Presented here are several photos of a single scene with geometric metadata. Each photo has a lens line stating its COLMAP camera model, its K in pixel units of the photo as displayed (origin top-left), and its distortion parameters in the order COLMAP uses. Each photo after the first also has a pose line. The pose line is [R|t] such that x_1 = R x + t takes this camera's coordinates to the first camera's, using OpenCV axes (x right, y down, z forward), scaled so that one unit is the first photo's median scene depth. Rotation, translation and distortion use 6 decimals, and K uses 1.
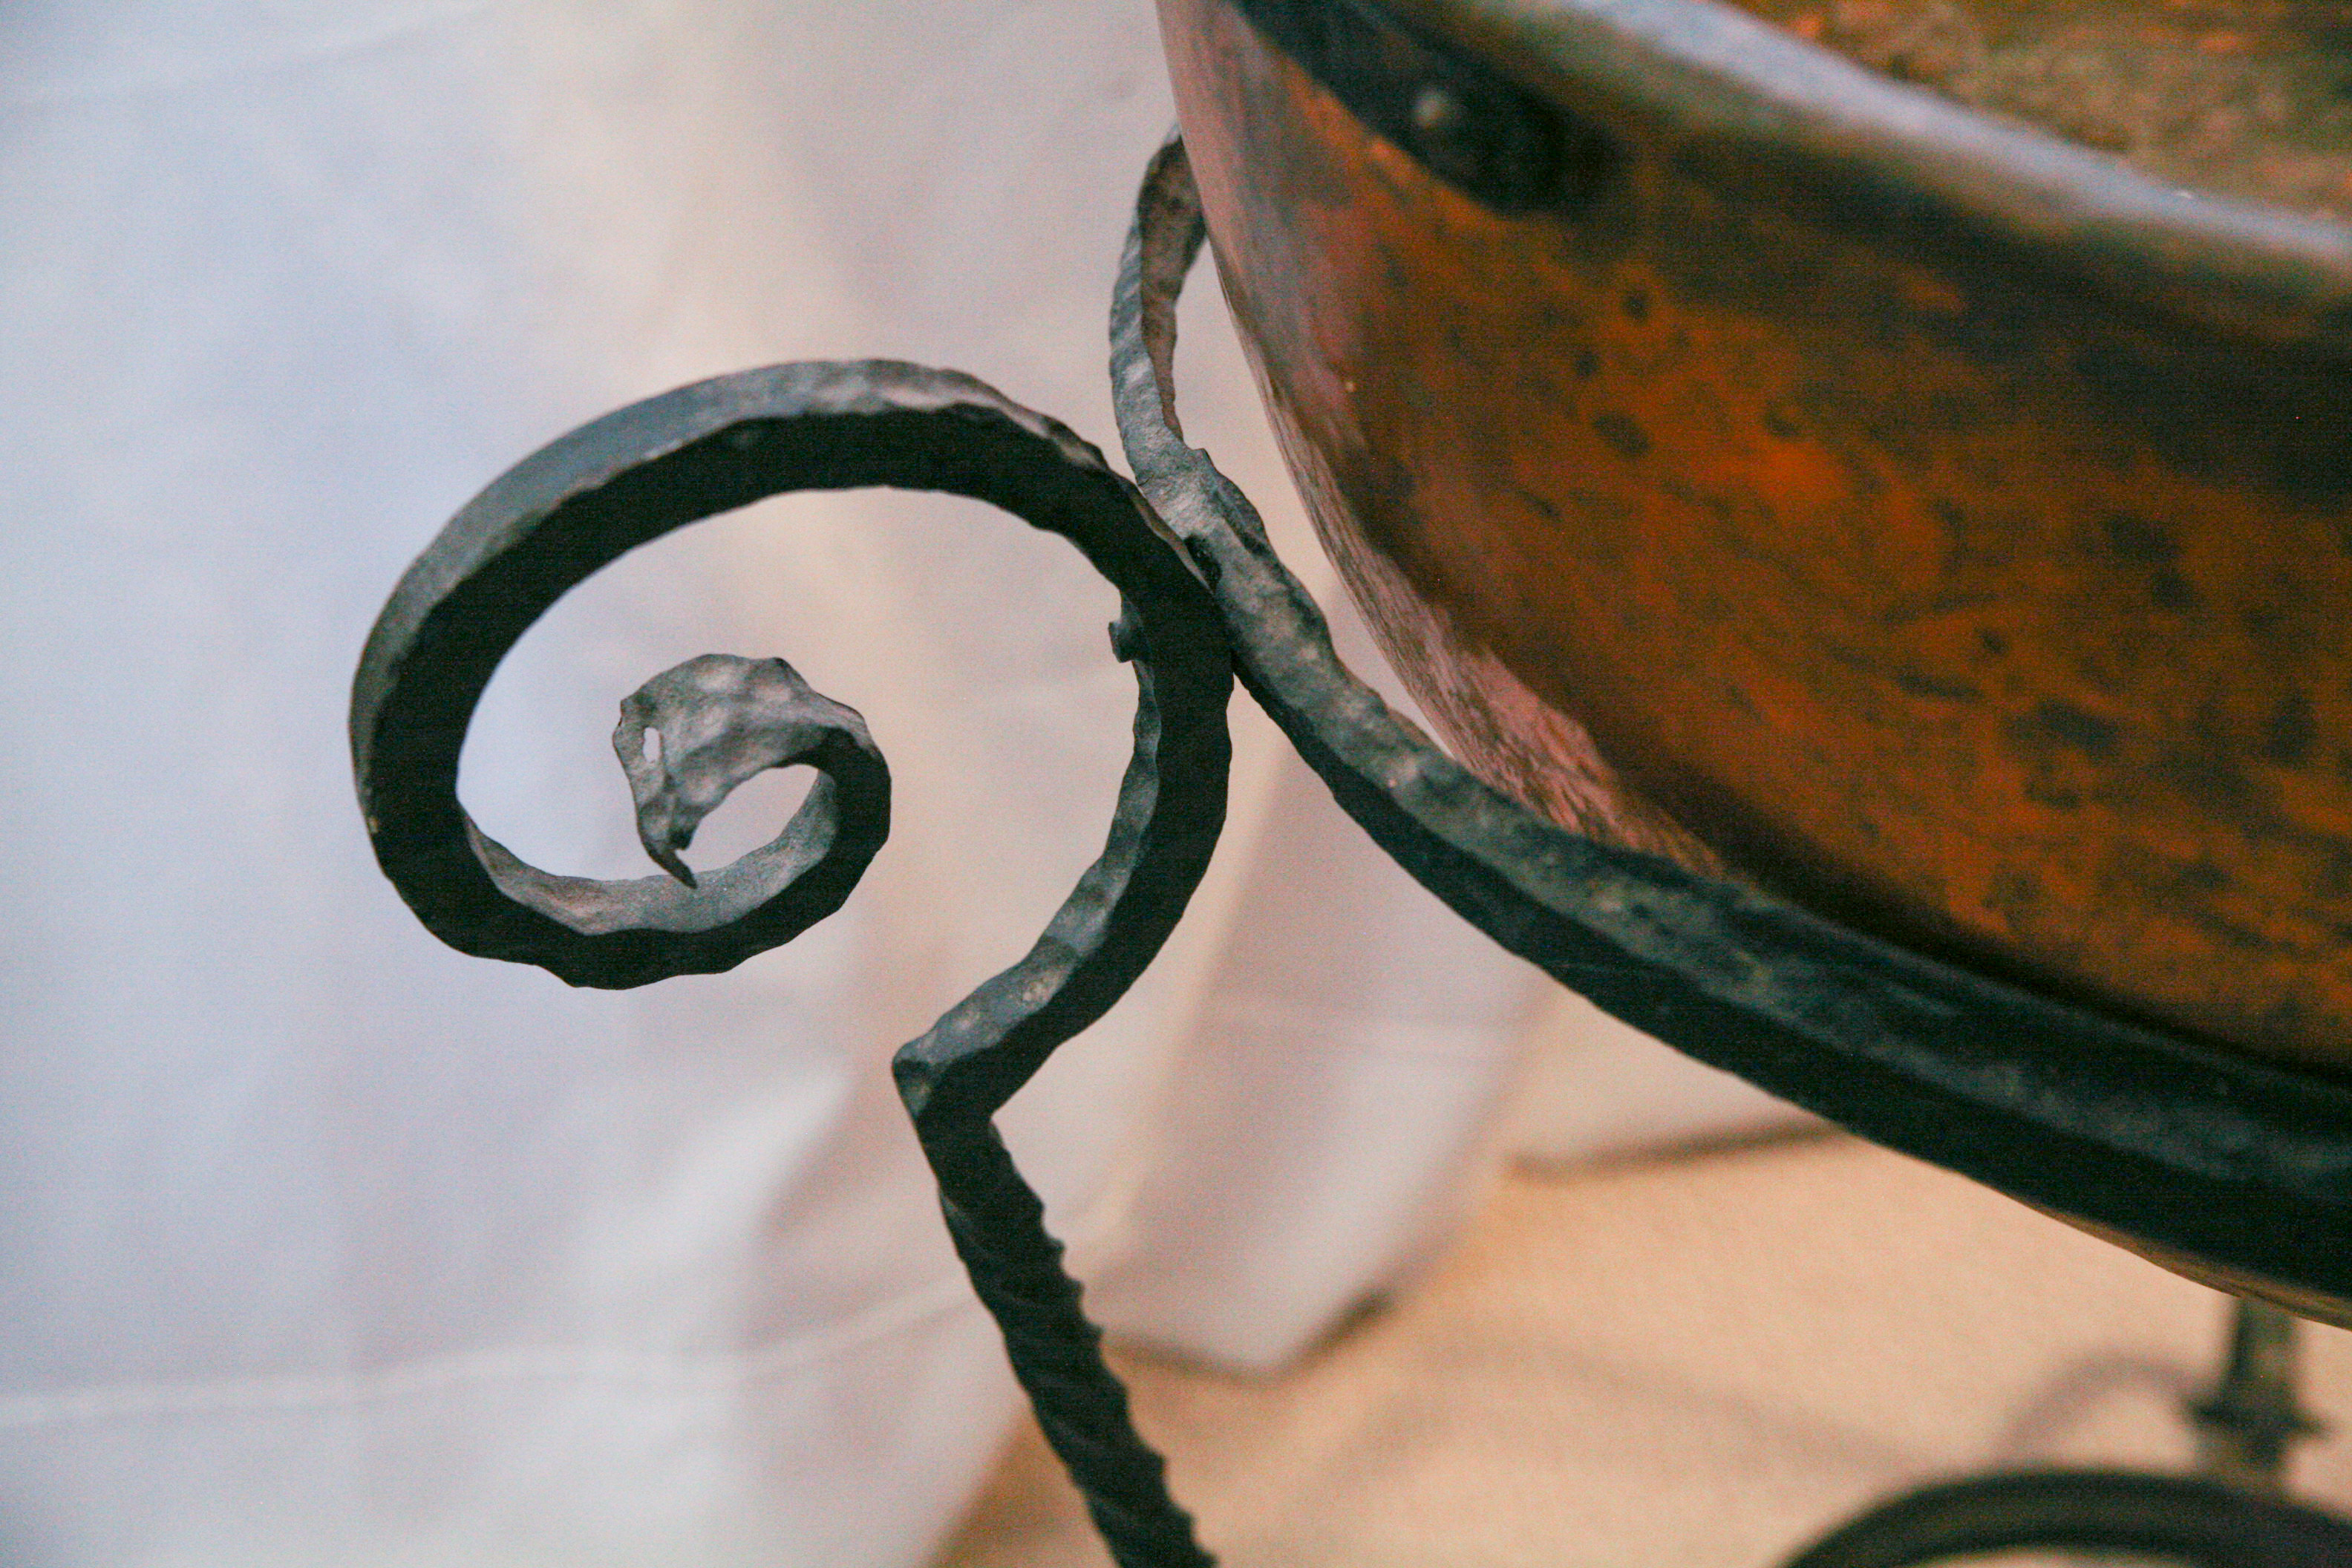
lens RADIAL K [[4041.3, 0, 1162.3], [0, 4041.3, 789.4], [0, 0, 1]] dist [0.085272, 0.000000]
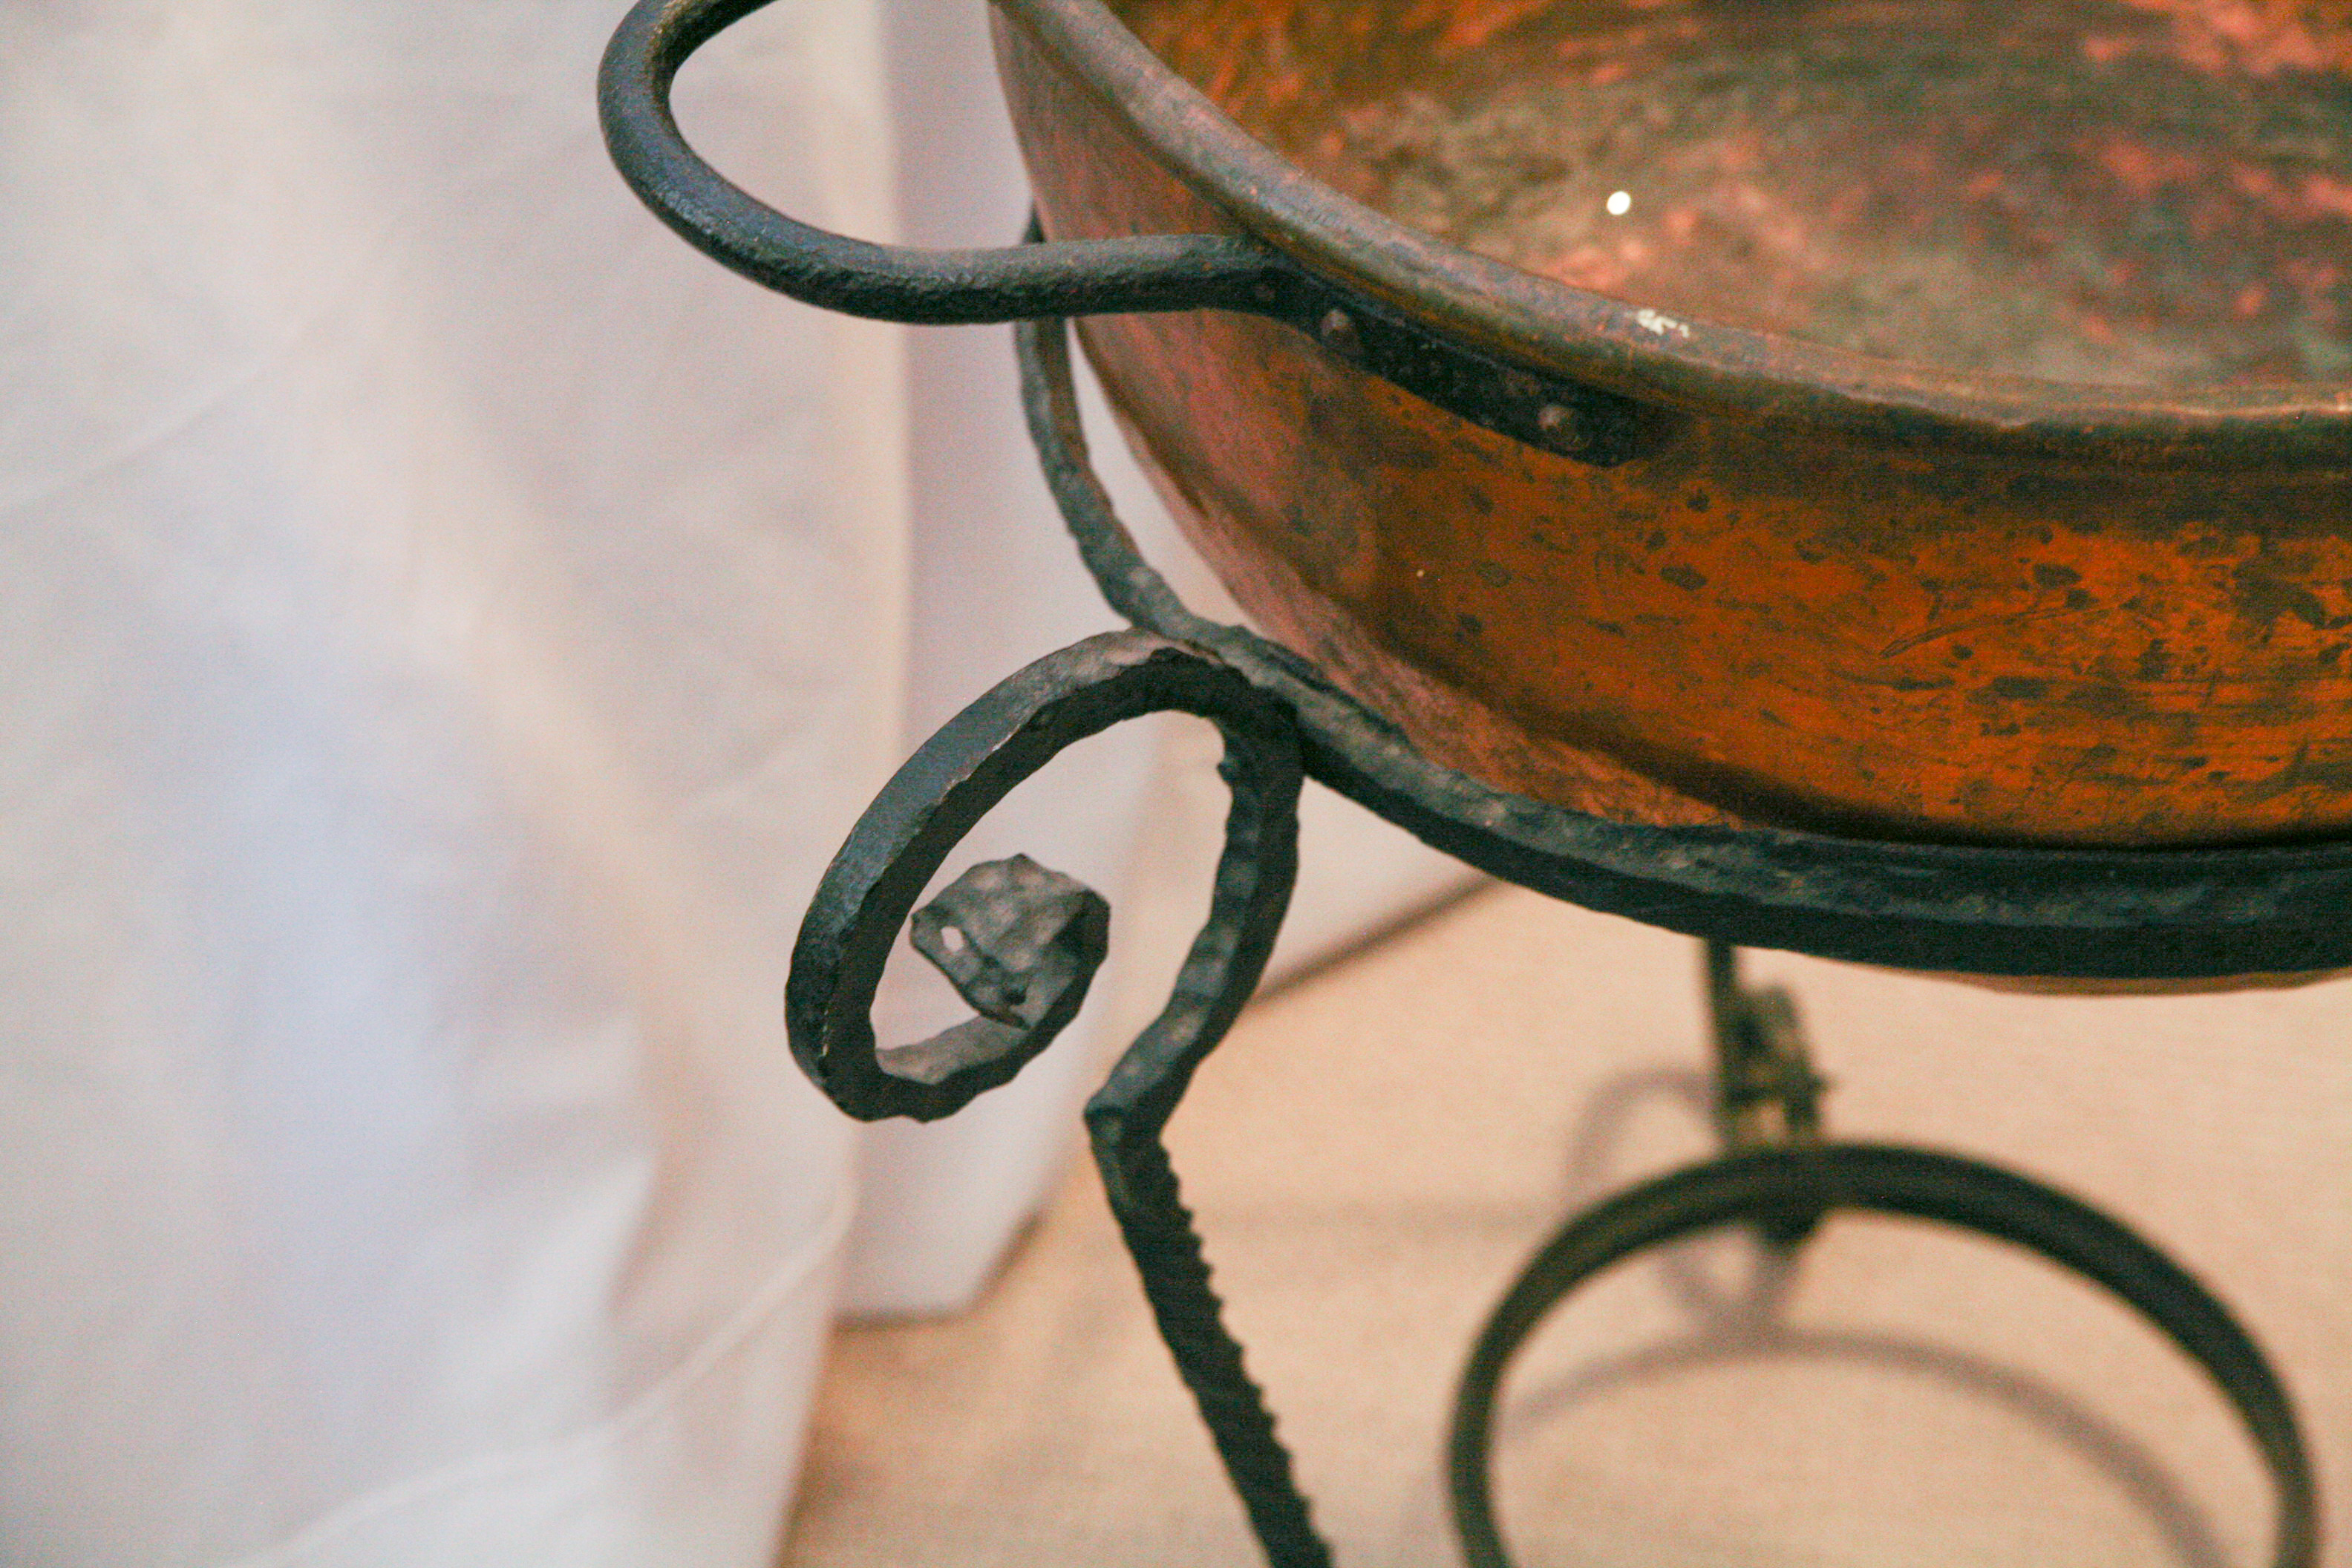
lens RADIAL K [[4466.6, 0, 1183.1], [0, 4466.6, 768.4], [0, 0, 1]] dist [0.094610, 0.000000]
pose [[0.927942, -0.269939, 0.257015, -0.503900], [0.261949, 0.962855, 0.065516, -0.171901], [-0.265154, 0.006530, 0.964184, -0.581699]]
